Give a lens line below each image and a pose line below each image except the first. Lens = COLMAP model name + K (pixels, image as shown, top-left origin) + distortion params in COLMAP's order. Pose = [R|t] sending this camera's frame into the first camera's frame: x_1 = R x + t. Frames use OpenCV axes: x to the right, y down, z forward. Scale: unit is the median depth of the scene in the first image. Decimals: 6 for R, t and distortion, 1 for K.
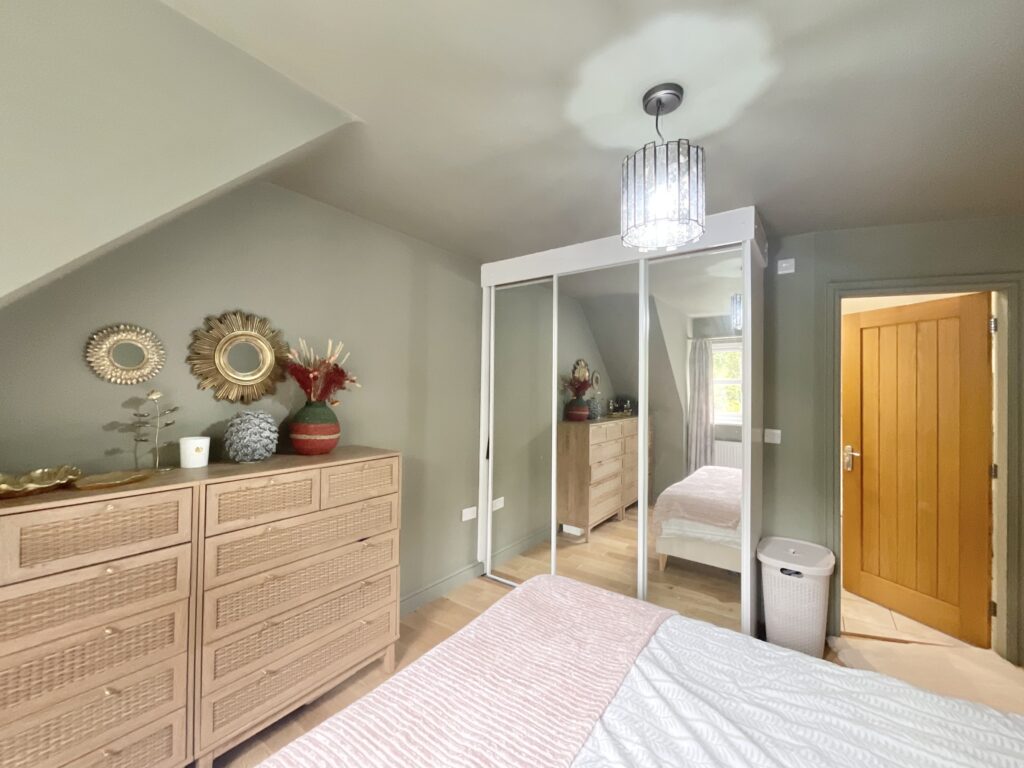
lens RADIAL K [[418.3, 0, 511.4], [0, 418.3, 385.6], [0, 0, 1]] dist [0.012211, -0.001326]
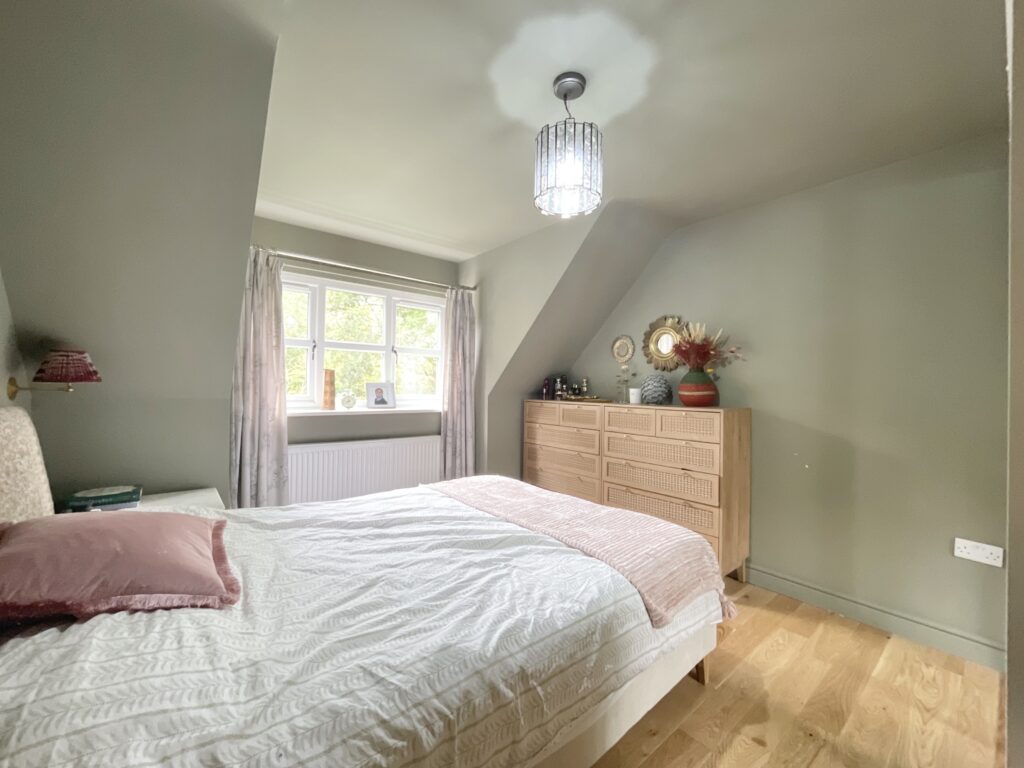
lens RADIAL K [[418.3, 0, 512.3], [0, 418.3, 384.5], [0, 0, 1]] dist [0.012211, -0.001326]
pose [[-0.257284, -0.014247, -0.966231, 1.383215], [-0.000581, 0.999893, -0.014588, 0.149260], [0.966336, -0.003192, -0.257265, 1.042168]]
